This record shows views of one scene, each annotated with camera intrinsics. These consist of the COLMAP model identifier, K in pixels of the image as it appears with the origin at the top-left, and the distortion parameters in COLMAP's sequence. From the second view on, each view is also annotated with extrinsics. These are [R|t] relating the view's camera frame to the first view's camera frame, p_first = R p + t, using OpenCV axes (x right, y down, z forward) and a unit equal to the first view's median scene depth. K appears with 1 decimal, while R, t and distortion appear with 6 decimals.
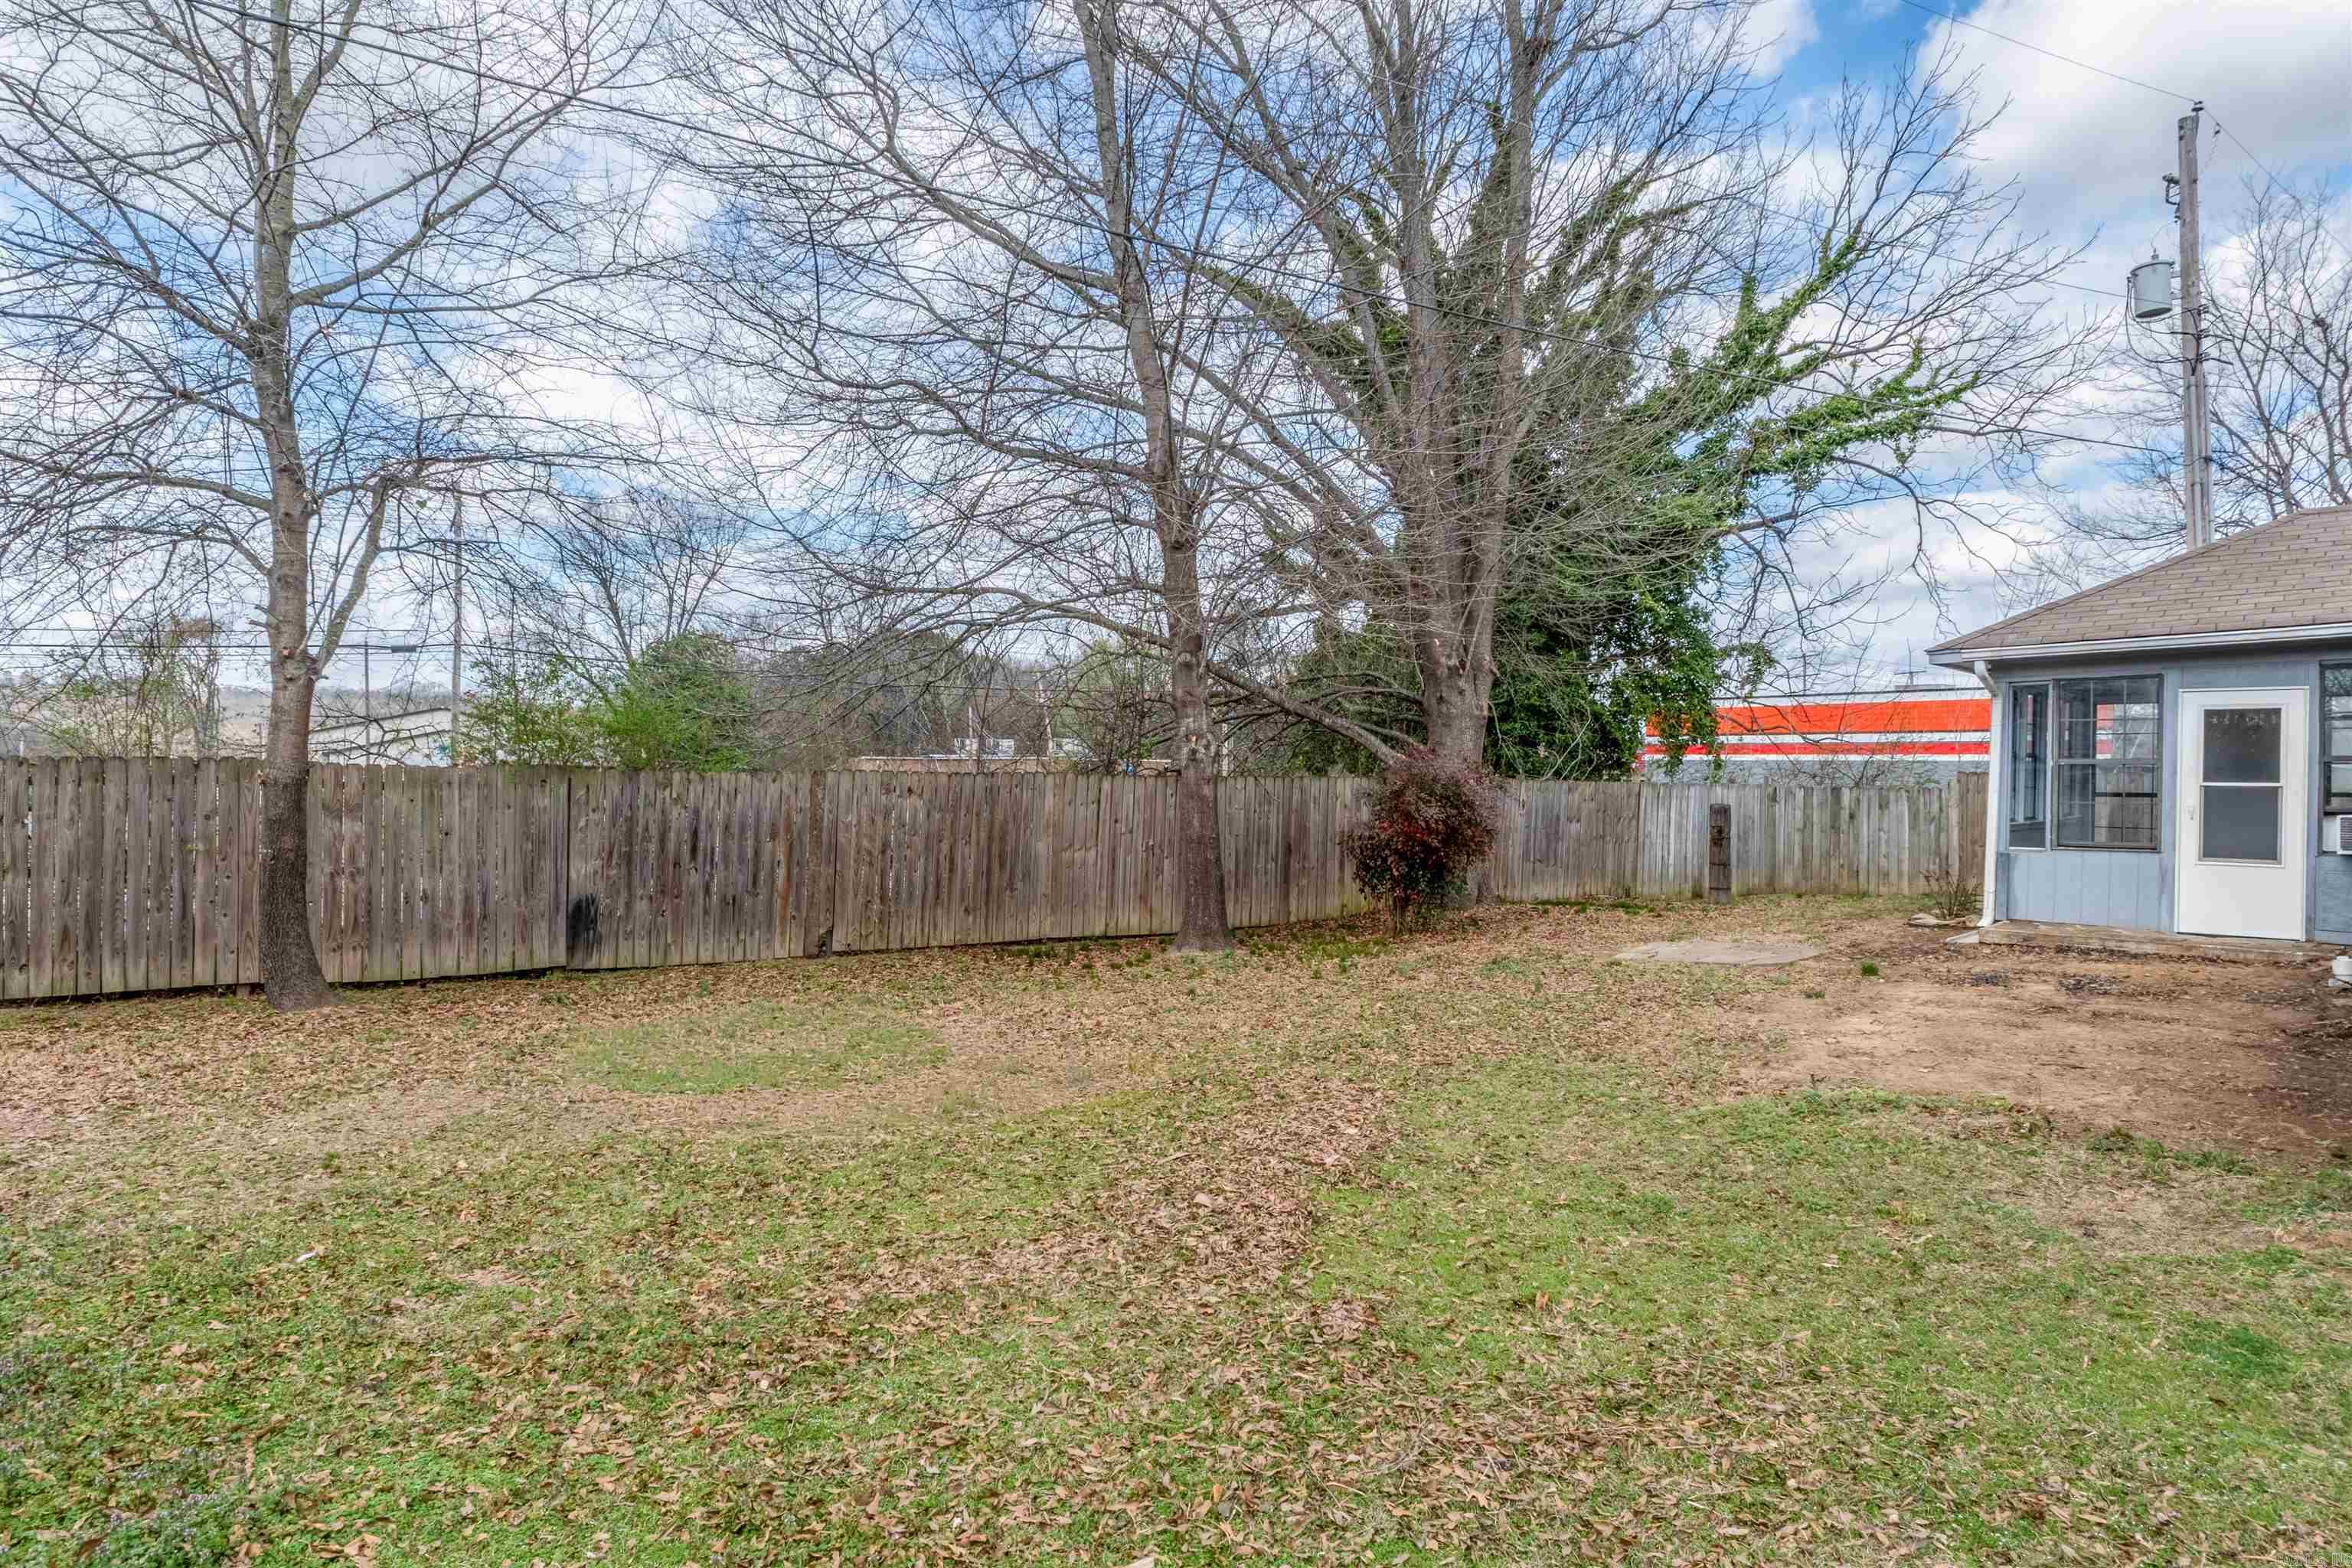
lens RADIAL K [[1428.1, 0, 1175.6], [0, 1428.1, 770.4], [0, 0, 1]] dist [-0.004113, -0.001011]
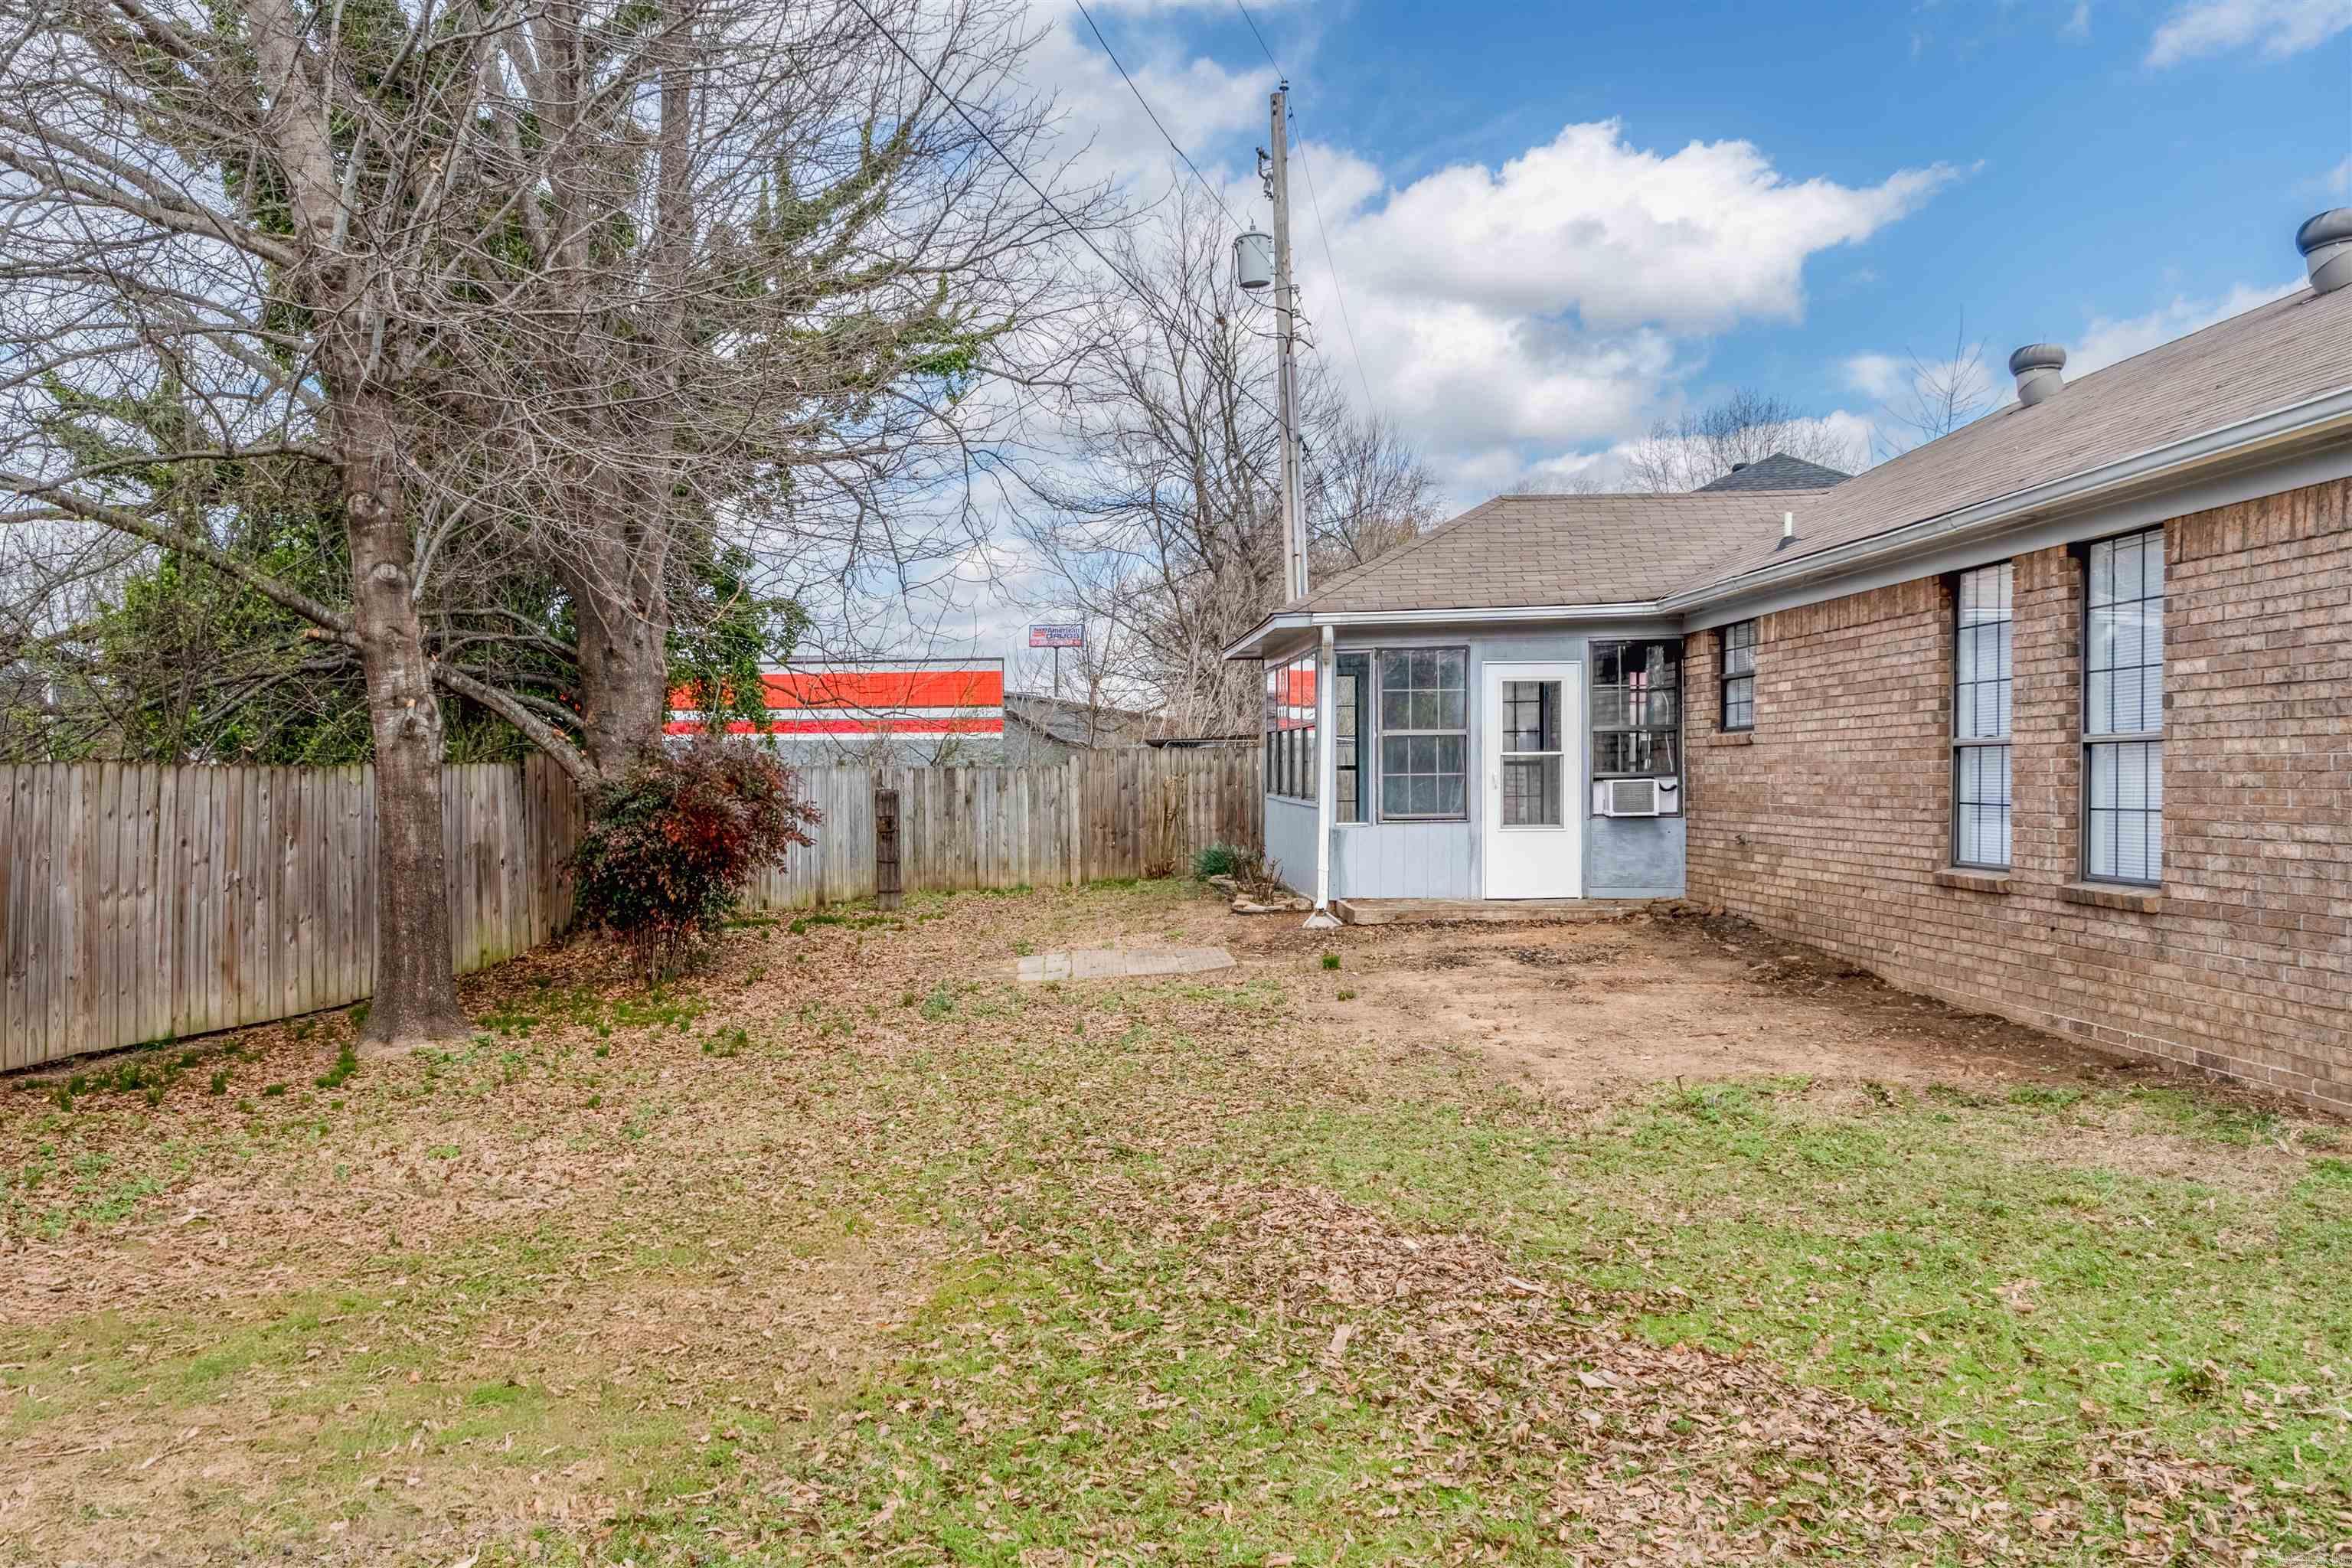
lens RADIAL K [[1735.4, 0, 1175.4], [0, 1735.4, 793.9], [0, 0, 1]] dist [-0.009221, -0.005331]
pose [[0.717290, -0.028171, 0.696205, -0.204238], [0.013377, 0.999555, 0.026663, 0.001252], [-0.696647, -0.009812, 0.717347, 0.166022]]
